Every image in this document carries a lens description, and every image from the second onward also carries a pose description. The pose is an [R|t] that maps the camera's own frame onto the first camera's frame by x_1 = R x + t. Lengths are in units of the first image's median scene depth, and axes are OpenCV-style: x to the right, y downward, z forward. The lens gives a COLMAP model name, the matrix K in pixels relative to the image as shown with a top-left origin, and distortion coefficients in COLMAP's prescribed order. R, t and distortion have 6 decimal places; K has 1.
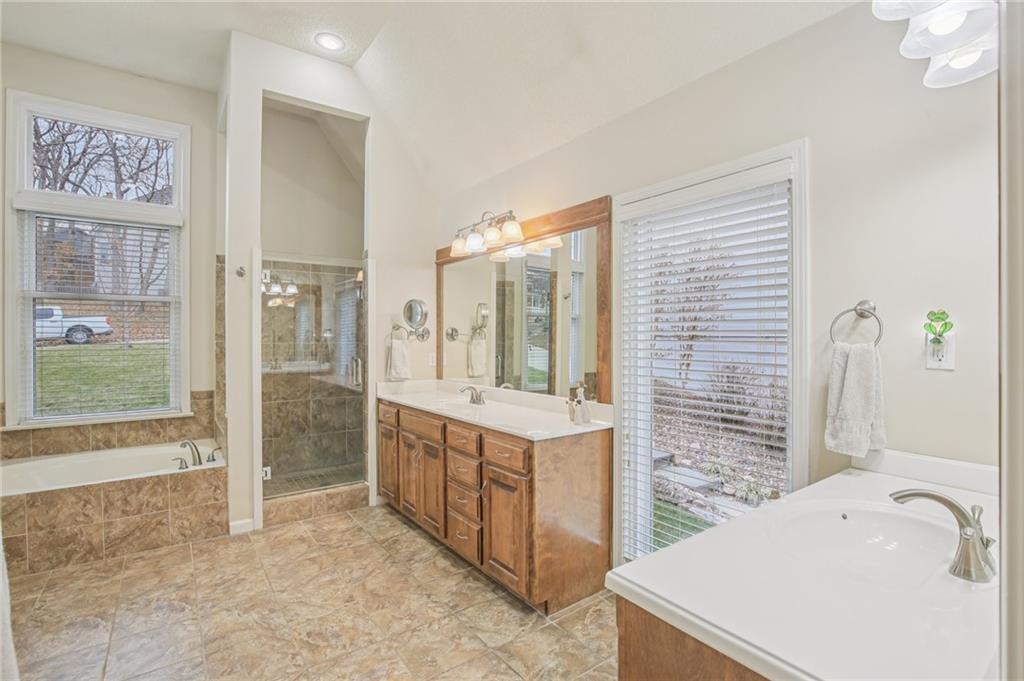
lens RADIAL K [[475.4, 0, 510.1], [0, 475.4, 342.0], [0, 0, 1]] dist [-0.034431, 0.009989]
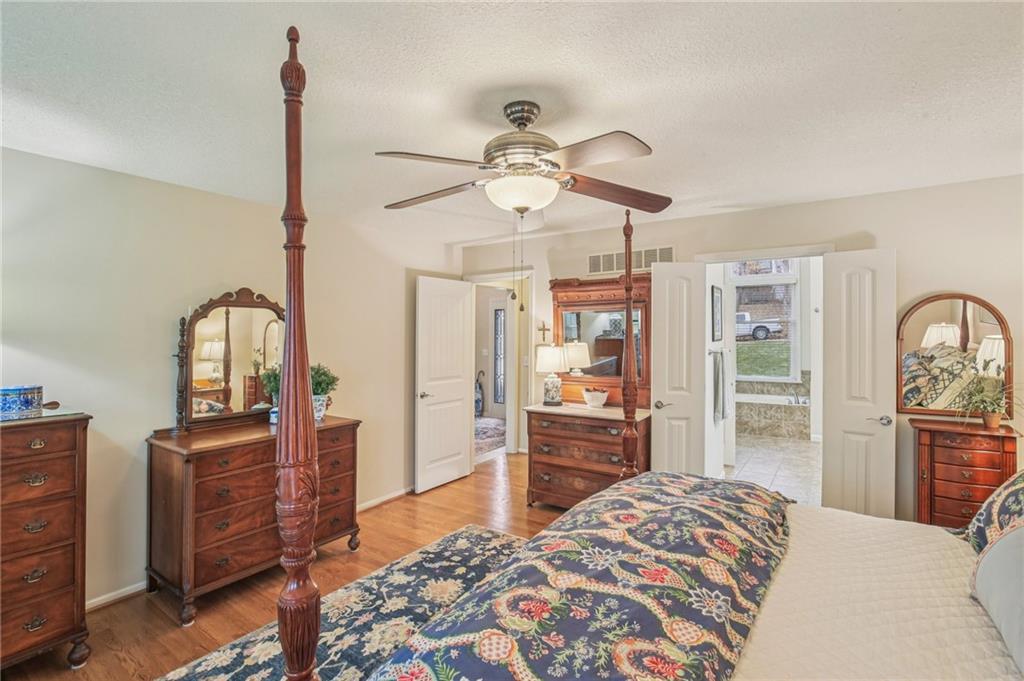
lens RADIAL K [[475.4, 0, 510.1], [0, 475.4, 335.2], [0, 0, 1]] dist [-0.034431, 0.009989]
pose [[0.322065, 0.000606, -0.946717, 0.876854], [-0.003655, 0.999993, -0.000603, -0.033843], [0.946710, 0.003654, 0.322065, -0.857316]]
